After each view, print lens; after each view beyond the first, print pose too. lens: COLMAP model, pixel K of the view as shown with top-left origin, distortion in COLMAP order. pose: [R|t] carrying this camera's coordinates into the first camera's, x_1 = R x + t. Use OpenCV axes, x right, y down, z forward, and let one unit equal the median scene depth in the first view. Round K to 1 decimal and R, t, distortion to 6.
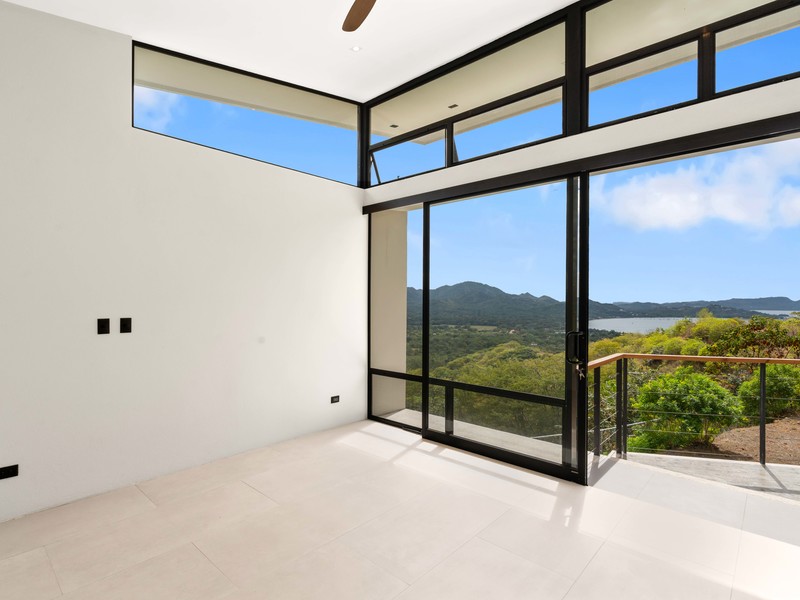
lens RADIAL K [[428.0, 0, 396.7], [0, 428.0, 299.4], [0, 0, 1]] dist [0.002782, 0.001214]
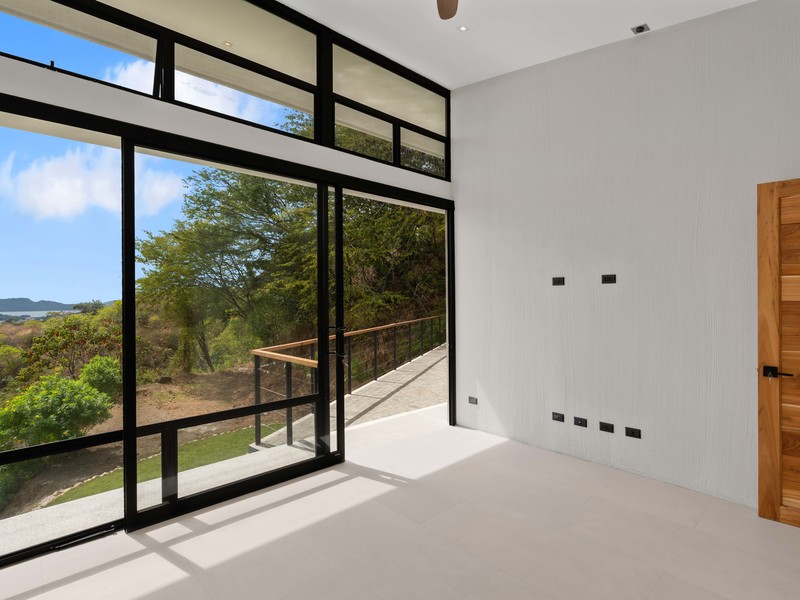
lens RADIAL K [[428.0, 0, 396.7], [0, 428.0, 299.4], [0, 0, 1]] dist [0.002782, 0.001214]
pose [[0.057275, -0.006402, 0.998338, -0.186862], [0.009456, 0.999938, 0.005870, -0.000550], [-0.998314, 0.009104, 0.057332, 0.214256]]
